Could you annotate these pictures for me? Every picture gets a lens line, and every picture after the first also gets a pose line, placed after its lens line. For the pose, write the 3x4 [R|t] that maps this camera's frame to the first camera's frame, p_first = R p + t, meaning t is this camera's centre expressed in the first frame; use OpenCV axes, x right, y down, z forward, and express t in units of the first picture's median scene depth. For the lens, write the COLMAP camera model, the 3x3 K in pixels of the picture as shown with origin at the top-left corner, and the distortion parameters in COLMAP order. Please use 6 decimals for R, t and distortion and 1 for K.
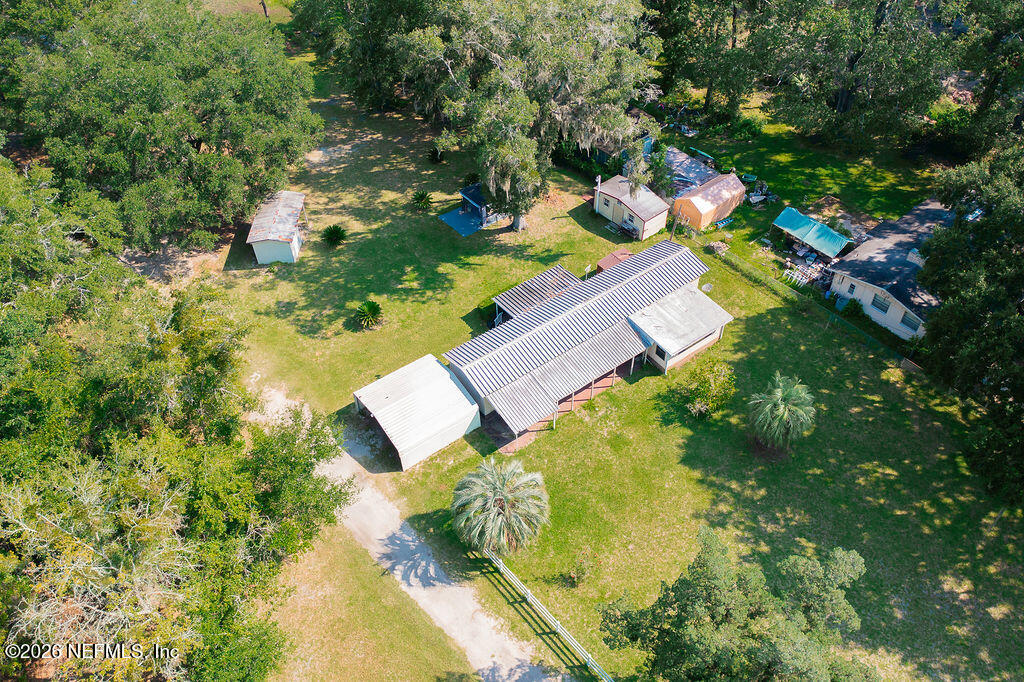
lens RADIAL K [[816.7, 0, 510.1], [0, 816.7, 336.7], [0, 0, 1]] dist [-0.004853, -0.012900]
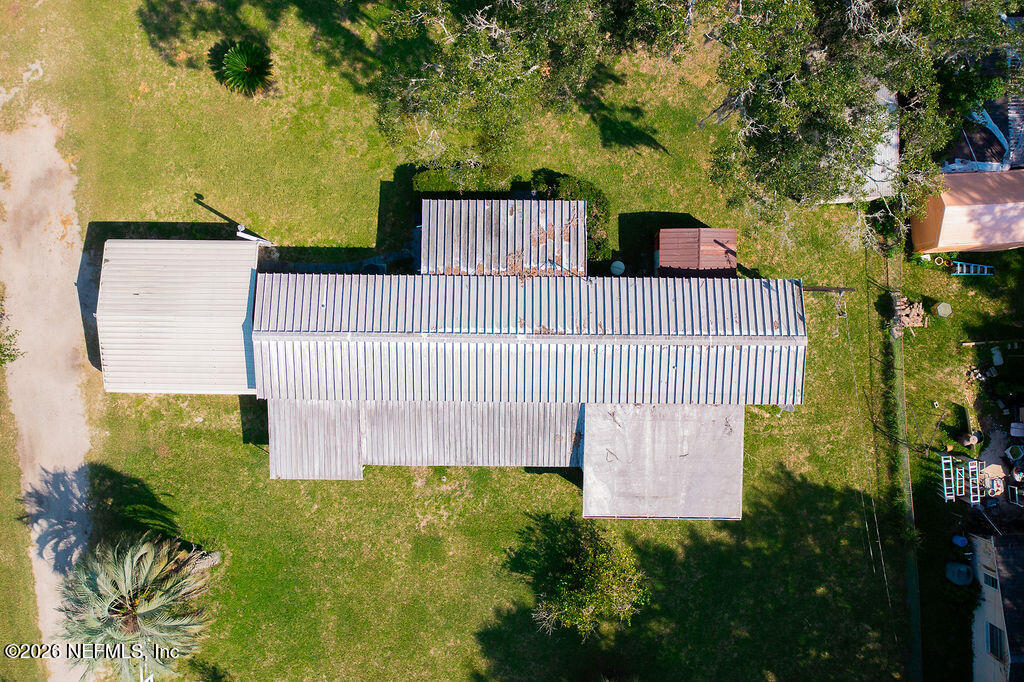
lens RADIAL K [[816.7, 0, 506.6], [0, 816.7, 338.5], [0, 0, 1]] dist [-0.004853, -0.012900]
pose [[0.800842, 0.598804, 0.009236, 0.080431], [-0.431267, 0.565940, 0.702652, -0.449525], [0.415524, -0.566697, 0.711473, 0.685696]]
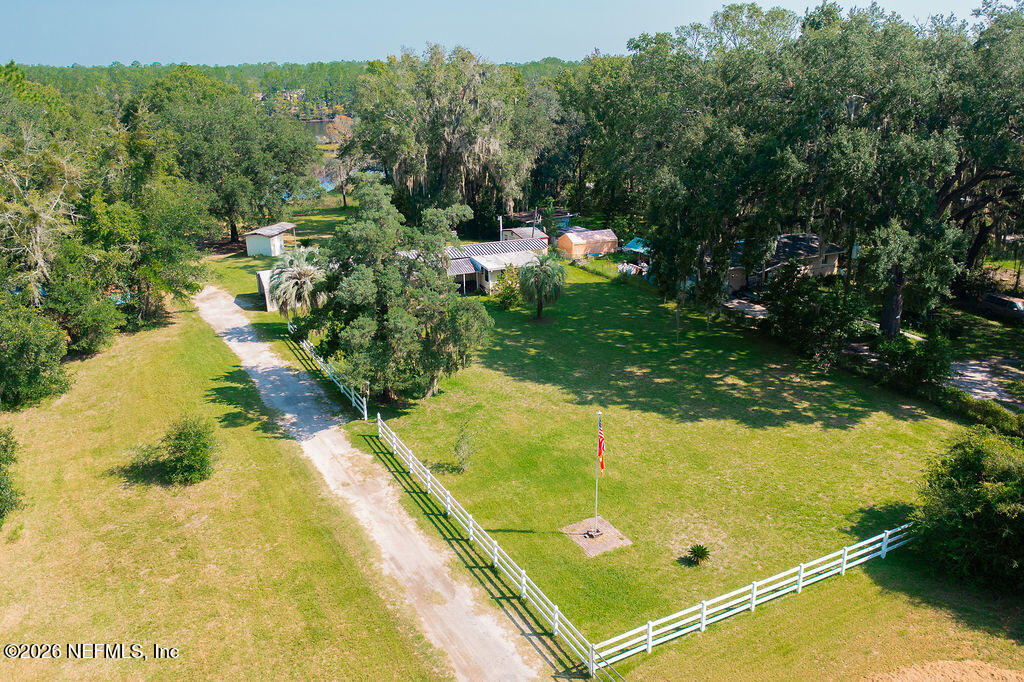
lens RADIAL K [[816.7, 0, 507.0], [0, 816.7, 344.7], [0, 0, 1]] dist [-0.004853, -0.012900]
pose [[0.974740, 0.071384, -0.211626, 0.547218], [-0.157544, 0.891399, -0.424957, 0.727841], [0.158308, 0.447563, 0.880128, -0.100855]]
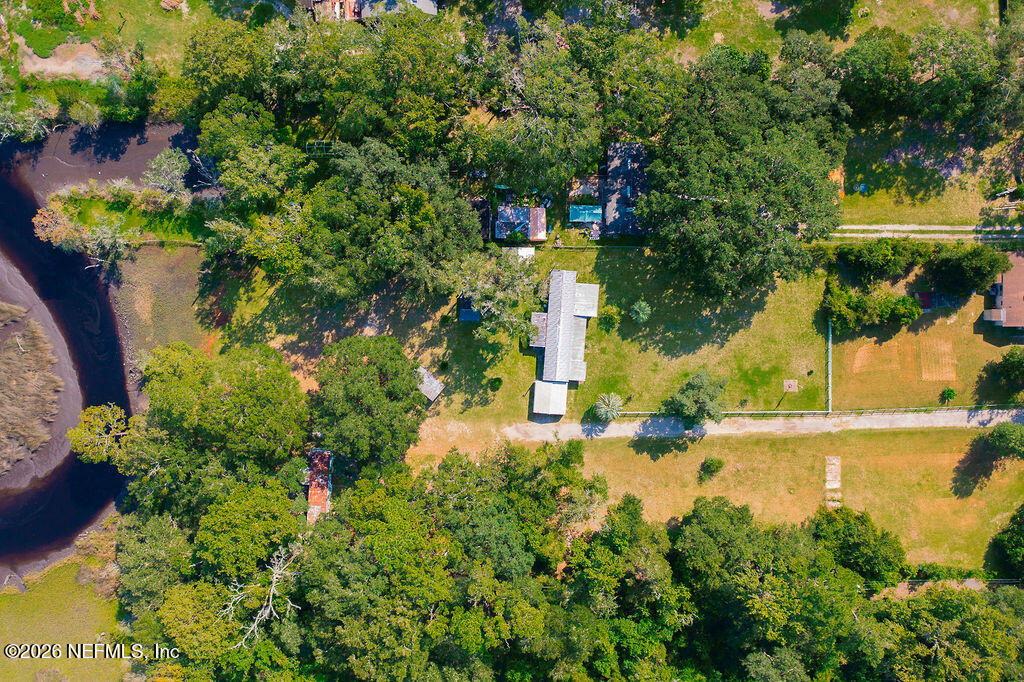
lens RADIAL K [[816.7, 0, 513.0], [0, 816.7, 340.6], [0, 0, 1]] dist [-0.004853, -0.012900]
pose [[0.647542, -0.761911, 0.013488, -0.090696], [0.538747, 0.470251, 0.699010, -2.159502], [-0.538926, -0.445372, 0.714984, -0.920069]]
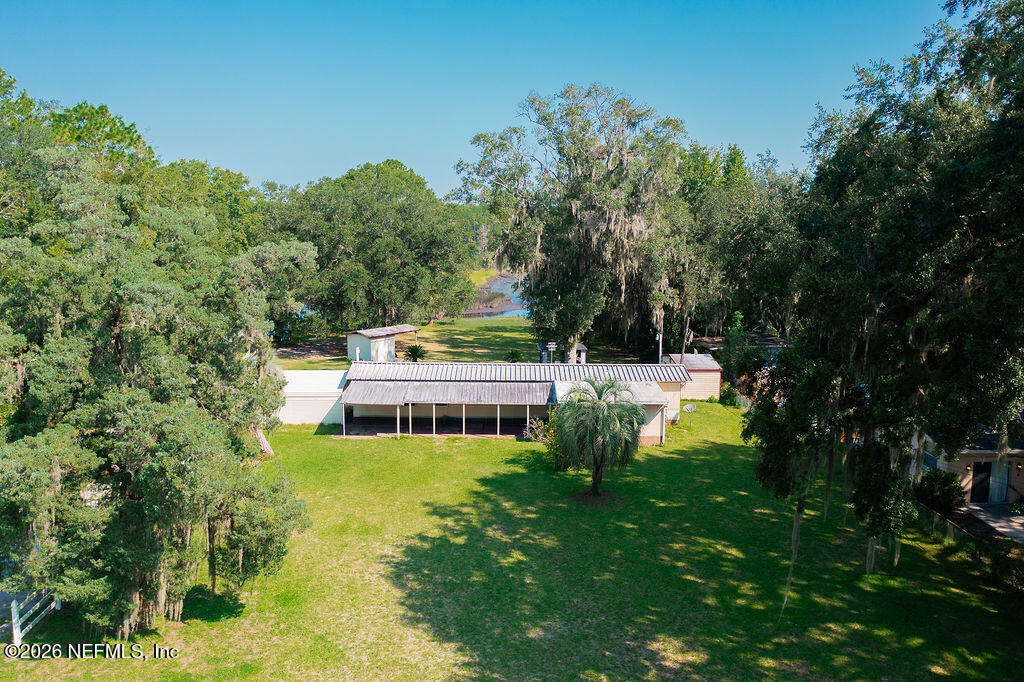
lens RADIAL K [[816.7, 0, 515.1], [0, 816.7, 339.3], [0, 0, 1]] dist [-0.004853, -0.012900]
pose [[0.803652, 0.102910, -0.586134, 0.668052], [-0.434275, 0.774829, -0.459397, 0.387025], [0.406877, 0.623738, 0.667384, 0.435901]]
